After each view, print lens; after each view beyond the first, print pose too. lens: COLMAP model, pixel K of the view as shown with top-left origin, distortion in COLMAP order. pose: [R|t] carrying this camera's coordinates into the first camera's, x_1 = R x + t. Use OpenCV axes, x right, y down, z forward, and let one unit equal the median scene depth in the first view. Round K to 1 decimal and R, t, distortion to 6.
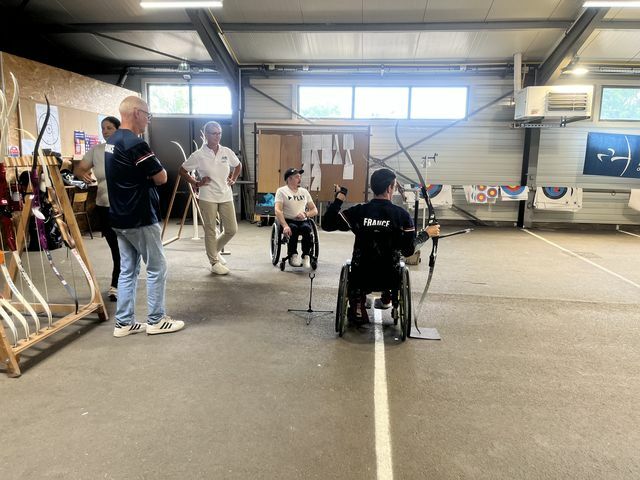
lens RADIAL K [[486.9, 0, 313.3], [0, 486.9, 235.9], [0, 0, 1]] dist [0.062925, -0.075226]
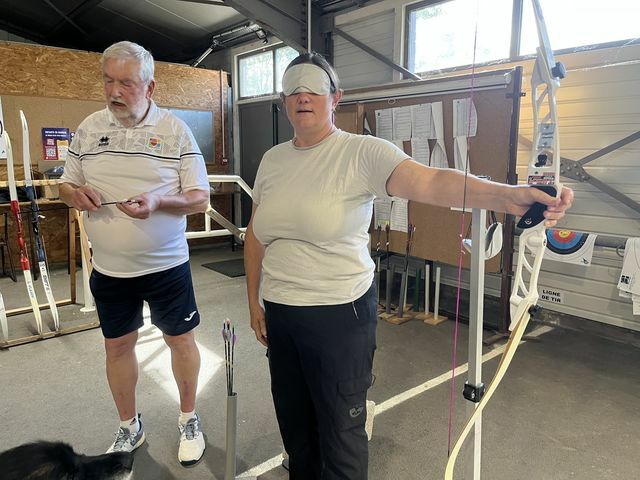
lens RADIAL K [[478.5, 0, 320.0], [0, 478.5, 240.0], [0, 0, 1]] dist [0.058155, -0.071203]
pose [[0.723934, 0.101363, -0.682382, 0.268597], [-0.097716, 0.994240, 0.044022, -0.103382], [0.682914, 0.034810, 0.729669, 0.659201]]
